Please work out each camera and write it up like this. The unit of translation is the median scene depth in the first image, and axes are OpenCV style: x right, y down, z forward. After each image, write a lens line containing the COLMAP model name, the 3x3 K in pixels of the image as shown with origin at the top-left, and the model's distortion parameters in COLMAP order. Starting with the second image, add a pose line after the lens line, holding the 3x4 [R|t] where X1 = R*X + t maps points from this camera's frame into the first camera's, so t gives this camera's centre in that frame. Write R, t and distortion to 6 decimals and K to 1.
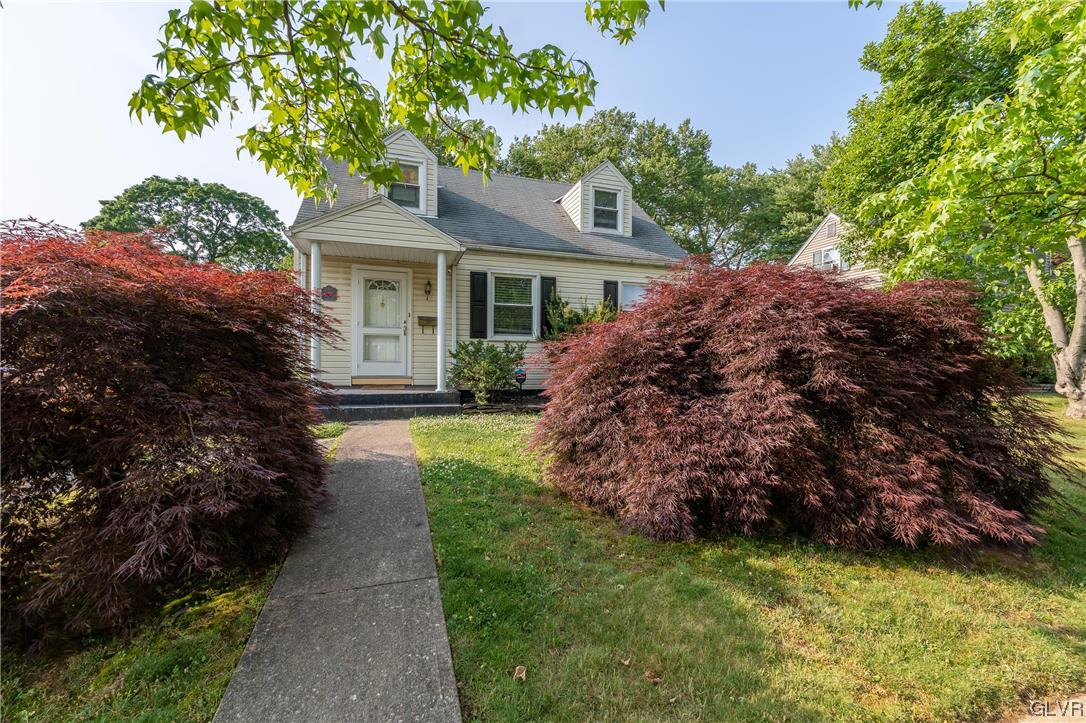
lens RADIAL K [[446.0, 0, 535.3], [0, 446.0, 362.8], [0, 0, 1]] dist [-0.001515, 0.000258]
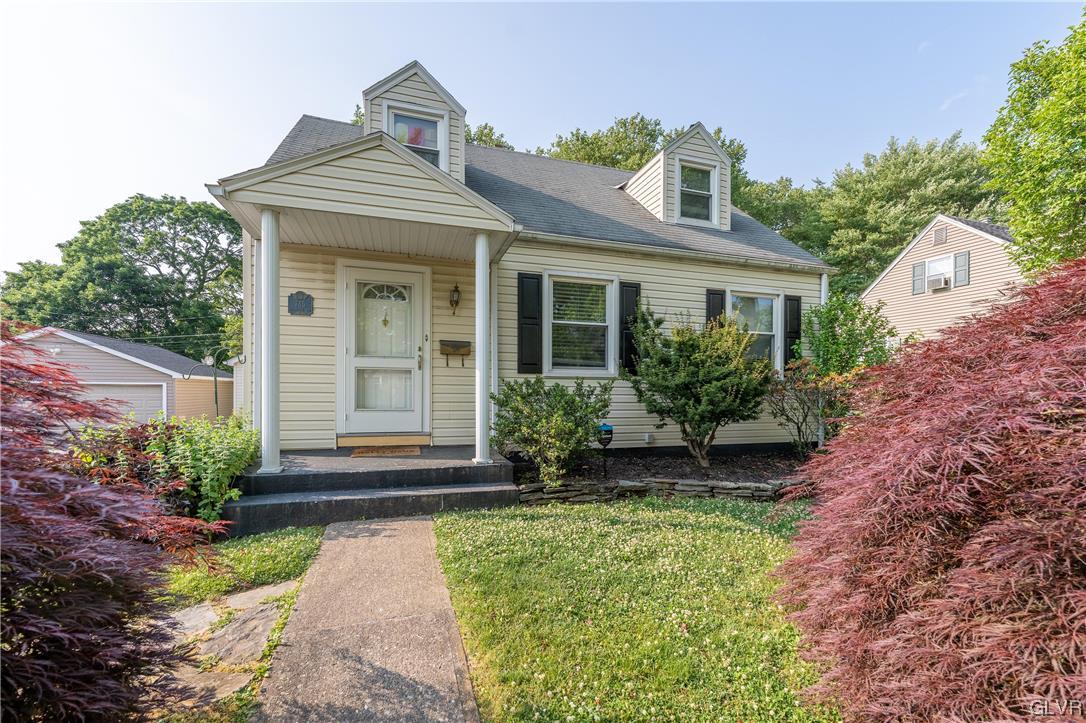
lens RADIAL K [[448.2, 0, 539.9], [0, 448.2, 393.8], [0, 0, 1]] dist [-0.001159, -0.000029]
pose [[0.999996, -0.001266, 0.002390, -0.110660], [0.001260, 0.999996, 0.002705, -0.025536], [-0.002393, -0.002702, 0.999993, 0.321739]]
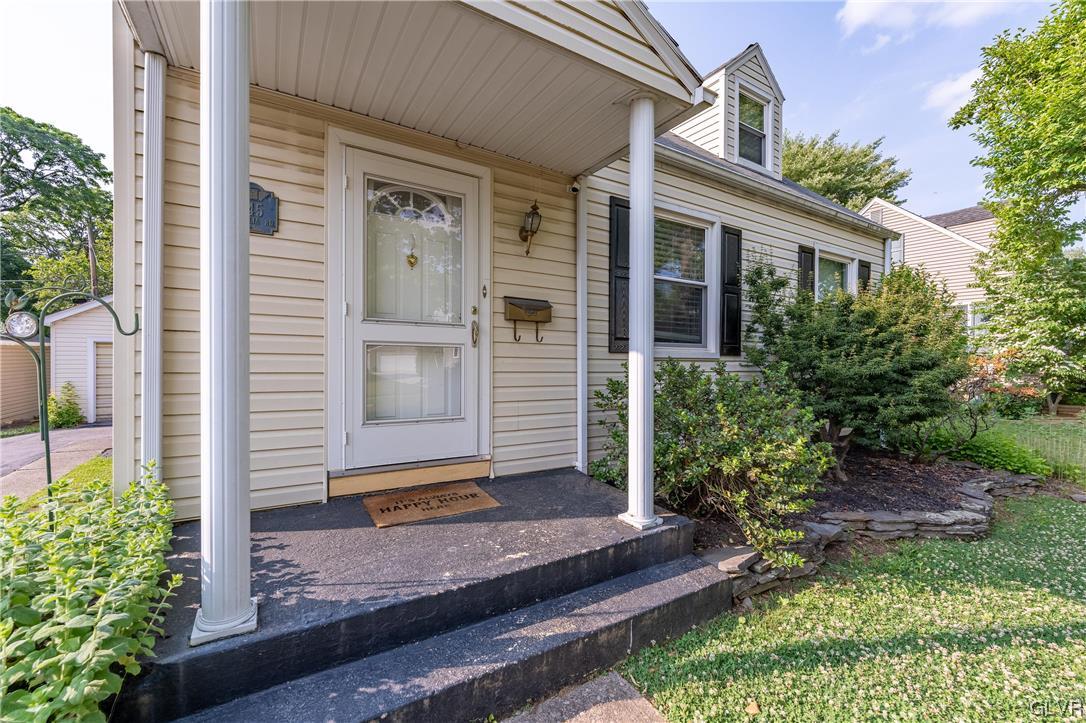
lens RADIAL K [[446.0, 0, 535.3], [0, 446.0, 362.8], [0, 0, 1]] dist [-0.001515, 0.000258]
pose [[0.971465, 0.003118, 0.237161, -0.305682], [-0.005685, 0.999932, 0.010142, -0.047763], [-0.237114, -0.011201, 0.971417, 0.580481]]
